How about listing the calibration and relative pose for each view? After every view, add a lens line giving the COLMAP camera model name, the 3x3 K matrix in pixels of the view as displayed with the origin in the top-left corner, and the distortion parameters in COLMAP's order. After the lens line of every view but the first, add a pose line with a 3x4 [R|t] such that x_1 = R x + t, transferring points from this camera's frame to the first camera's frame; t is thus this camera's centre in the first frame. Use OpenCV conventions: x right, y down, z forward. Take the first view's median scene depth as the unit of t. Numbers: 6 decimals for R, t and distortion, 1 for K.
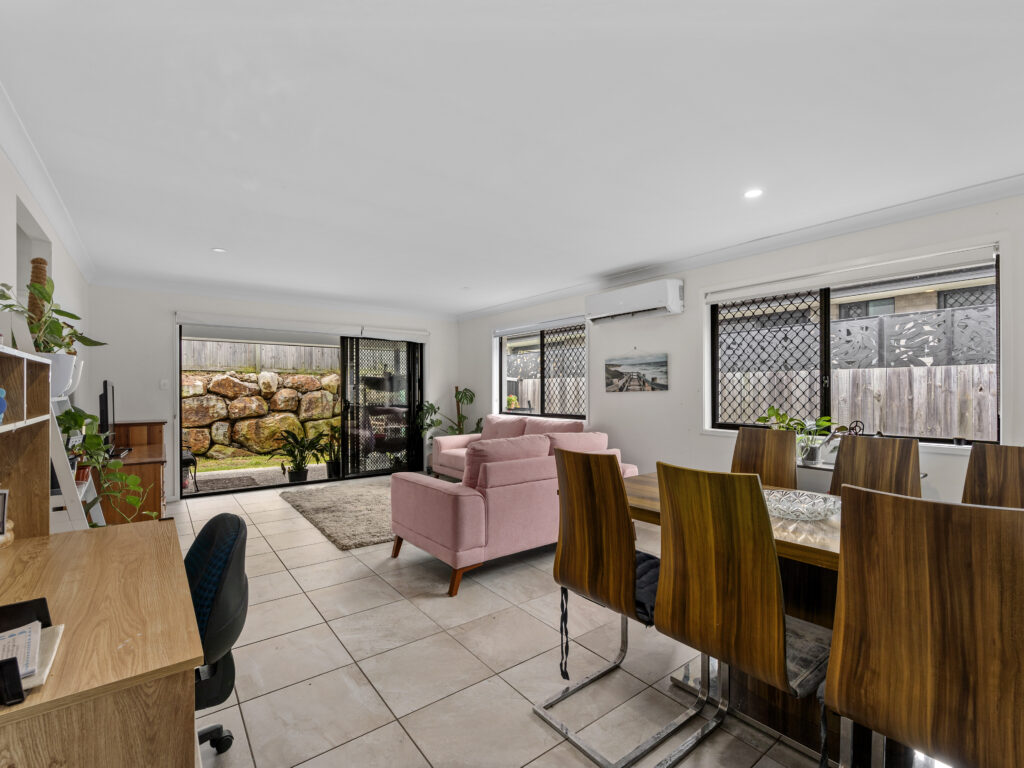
lens RADIAL K [[459.9, 0, 506.9], [0, 459.9, 392.1], [0, 0, 1]] dist [0.000690, 0.000033]
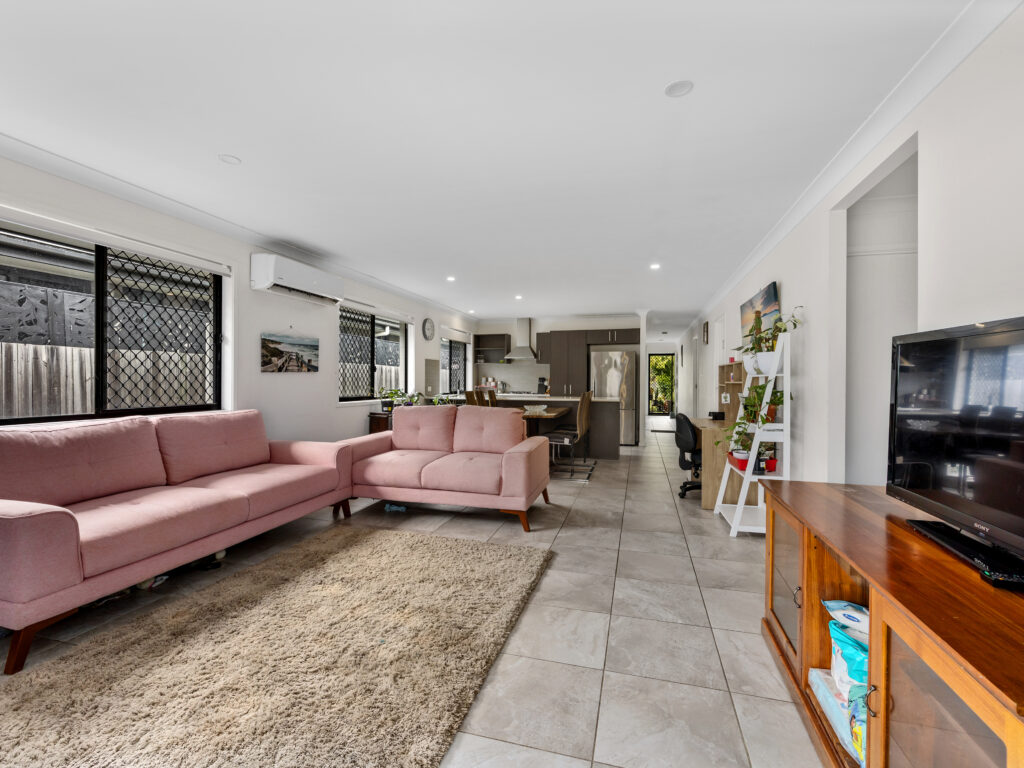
lens RADIAL K [[461.3, 0, 507.3], [0, 461.3, 385.3], [0, 0, 1]] dist [-0.000194, 0.000221]
pose [[-0.598329, -0.012831, 0.801147, -0.511756], [-0.004593, 0.999910, 0.012584, 0.008049], [-0.801237, 0.003850, -0.598335, 0.810726]]
